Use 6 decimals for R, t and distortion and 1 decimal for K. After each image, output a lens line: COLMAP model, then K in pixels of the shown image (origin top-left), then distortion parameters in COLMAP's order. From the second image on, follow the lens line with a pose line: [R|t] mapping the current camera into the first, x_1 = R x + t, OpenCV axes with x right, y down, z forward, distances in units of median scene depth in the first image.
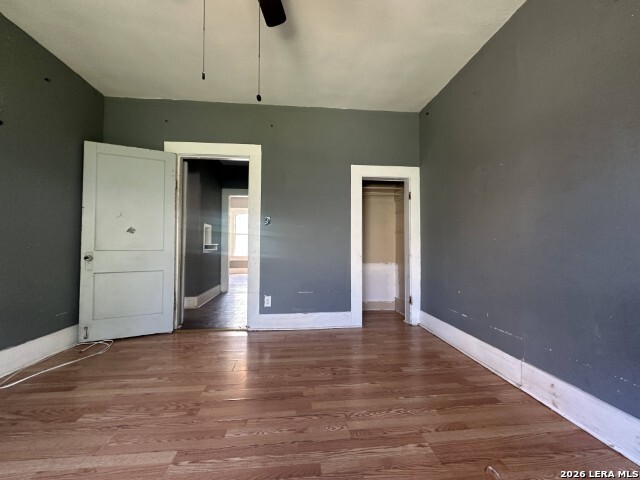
lens RADIAL K [[260.8, 0, 320.0], [0, 260.8, 240.0], [0, 0, 1]] dist [-0.001334, -0.000114]
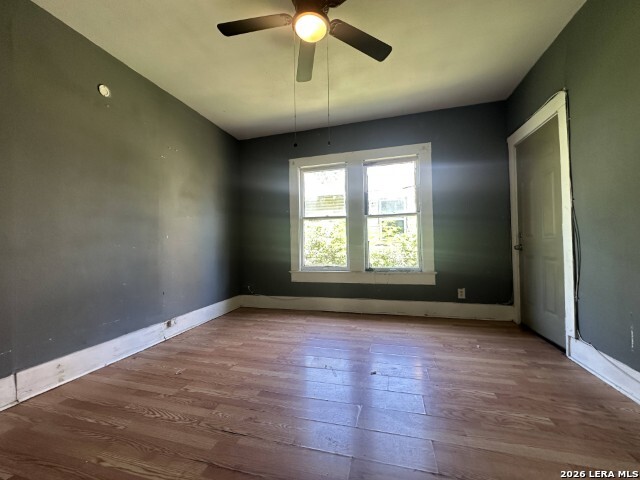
lens RADIAL K [[256.9, 0, 320.0], [0, 256.9, 240.0], [0, 0, 1]] dist [0.001583, 0.000193]
pose [[-0.930213, 0.020771, 0.366433, -0.678903], [0.014429, 0.999695, -0.020039, 0.030940], [-0.366737, -0.013353, -0.930229, 1.741915]]
